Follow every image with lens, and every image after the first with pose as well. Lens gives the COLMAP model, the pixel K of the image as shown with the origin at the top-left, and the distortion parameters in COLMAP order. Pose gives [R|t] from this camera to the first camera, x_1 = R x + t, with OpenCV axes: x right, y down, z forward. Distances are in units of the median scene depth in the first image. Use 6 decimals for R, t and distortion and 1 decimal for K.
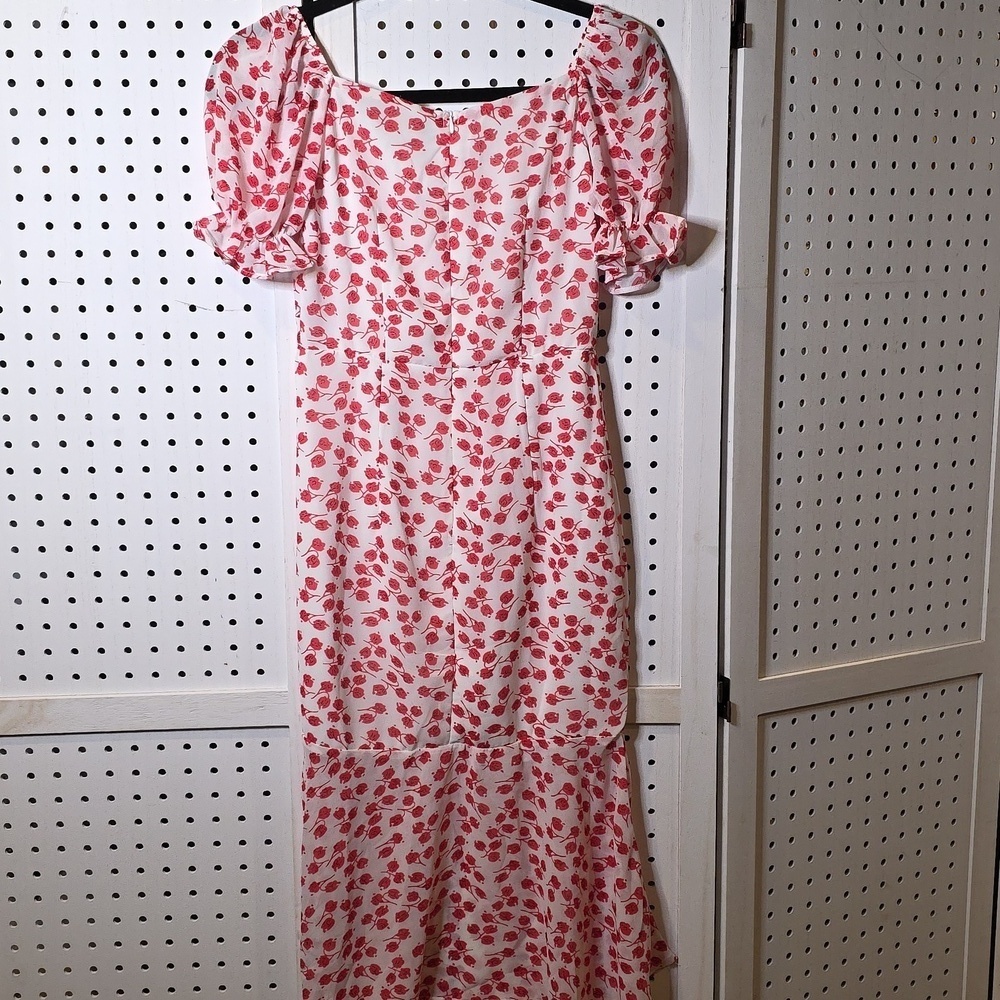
lens RADIAL K [[1381.3, 0, 506.0], [0, 1381.3, 543.6], [0, 0, 1]] dist [0.051395, 0.000000]
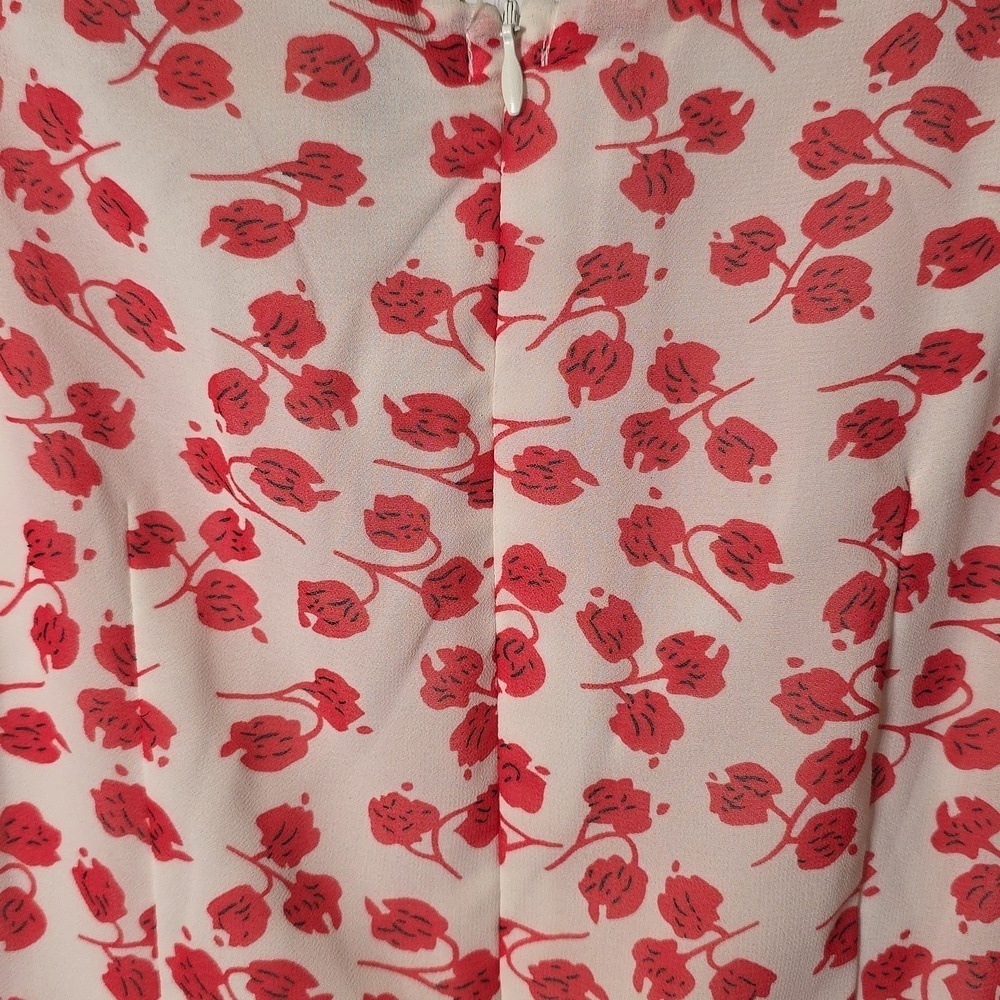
lens RADIAL K [[1381.3, 0, 498.1], [0, 1381.3, 500.7], [0, 0, 1]] dist [0.051395, 0.000000]
pose [[0.999253, 0.008320, -0.037729, -0.033197], [-0.009732, 0.999254, -0.037376, -0.234325], [0.037390, 0.037715, 0.998589, 0.807179]]
